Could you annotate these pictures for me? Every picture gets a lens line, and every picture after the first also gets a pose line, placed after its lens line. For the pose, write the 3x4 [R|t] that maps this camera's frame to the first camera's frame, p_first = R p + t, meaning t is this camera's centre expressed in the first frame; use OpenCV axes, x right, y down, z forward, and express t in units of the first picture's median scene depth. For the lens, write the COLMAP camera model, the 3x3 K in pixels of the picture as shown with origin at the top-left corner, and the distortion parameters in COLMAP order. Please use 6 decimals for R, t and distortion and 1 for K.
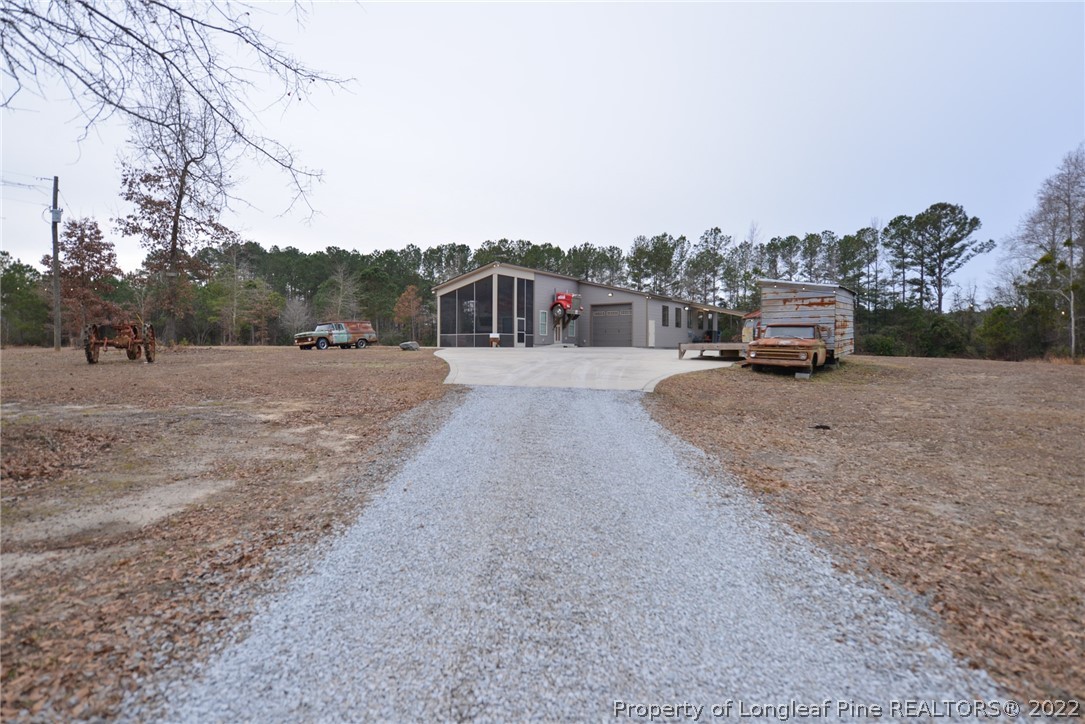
lens RADIAL K [[542.6, 0, 542.5], [0, 542.6, 362.0], [0, 0, 1]] dist [0.001886, 0.000297]
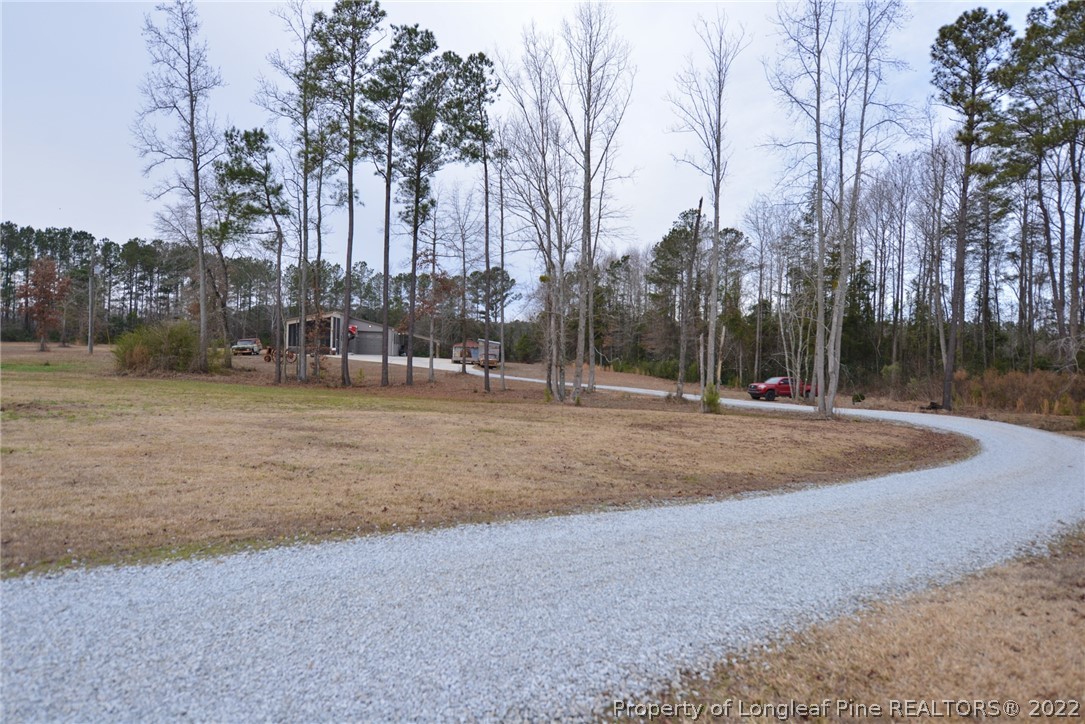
lens RADIAL K [[632.3, 0, 542.5], [0, 632.3, 362.0], [0, 0, 1]] dist [-0.000356, -0.000106]
pose [[0.729784, 0.010590, 0.683596, -0.480223], [-0.012948, 0.999915, -0.001668, -0.004001], [-0.683555, -0.007634, 0.729859, -0.501389]]
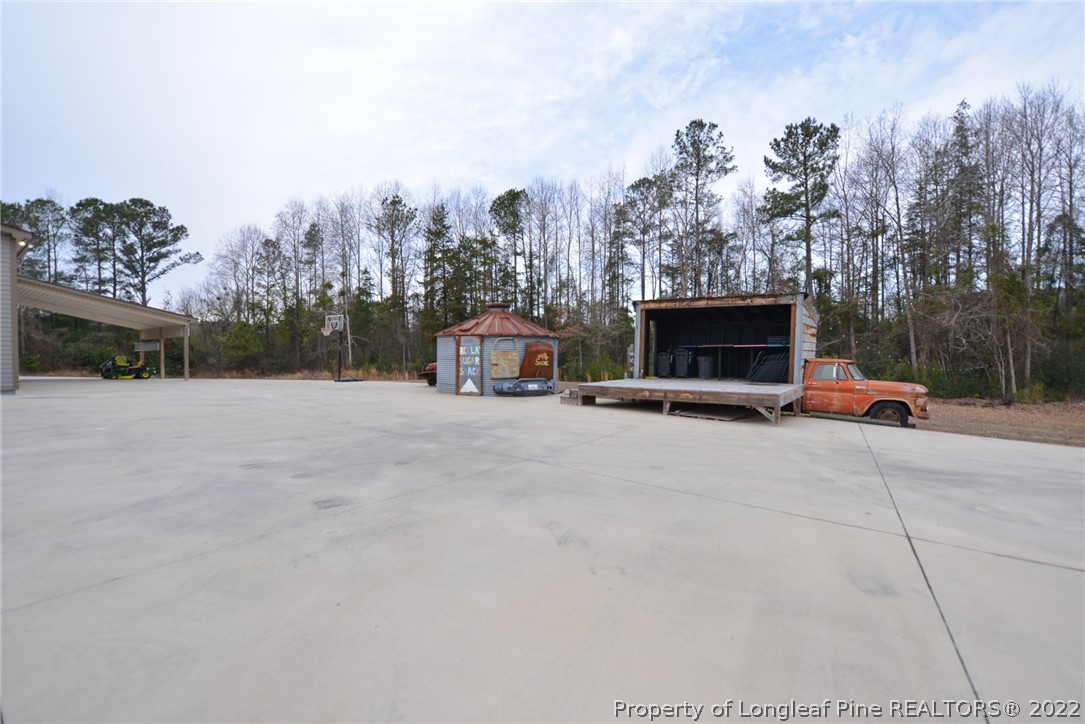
lens RADIAL K [[470.1, 0, 544.3], [0, 470.1, 363.1], [0, 0, 1]] dist [-0.009659, -0.000539]
pose [[0.001122, -0.022689, 0.999742, -0.049287], [0.023124, 0.999476, 0.022657, -0.022184], [-0.999732, 0.023092, 0.001646, 0.345271]]
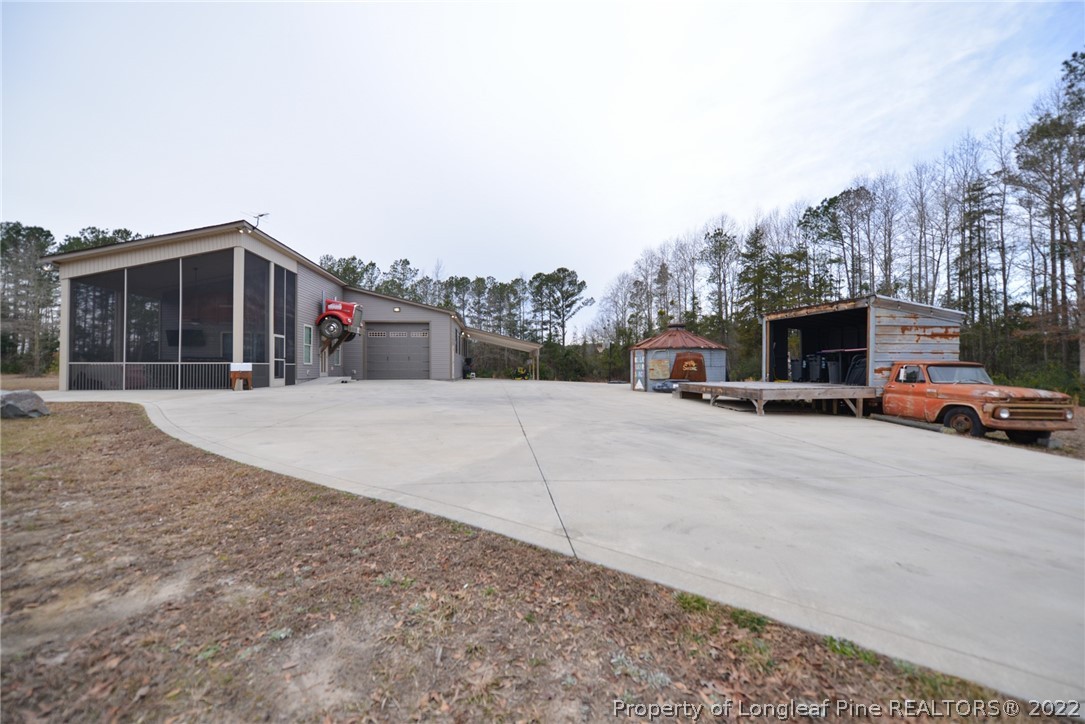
lens RADIAL K [[433.9, 0, 540.0], [0, 433.9, 365.3], [0, 0, 1]] dist [-0.003295, -0.000267]
pose [[0.734952, 0.001102, 0.678118, -0.071416], [0.020652, 0.999498, -0.024008, -0.015692], [-0.677805, 0.031649, 0.734561, 0.232096]]
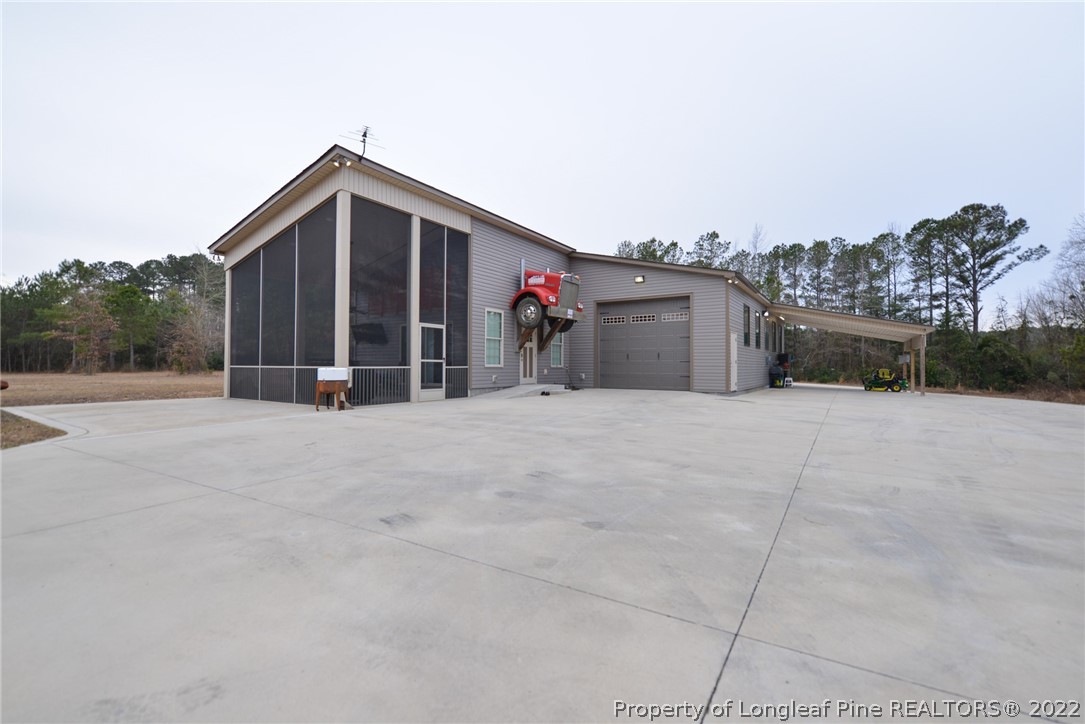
lens RADIAL K [[470.1, 0, 544.3], [0, 470.1, 363.1], [0, 0, 1]] dist [-0.009659, -0.000539]
pose [[0.998211, 0.000049, 0.059796, 0.009710], [0.001714, 0.999566, -0.029424, -0.021012], [-0.059771, 0.029474, 0.997777, 0.321079]]
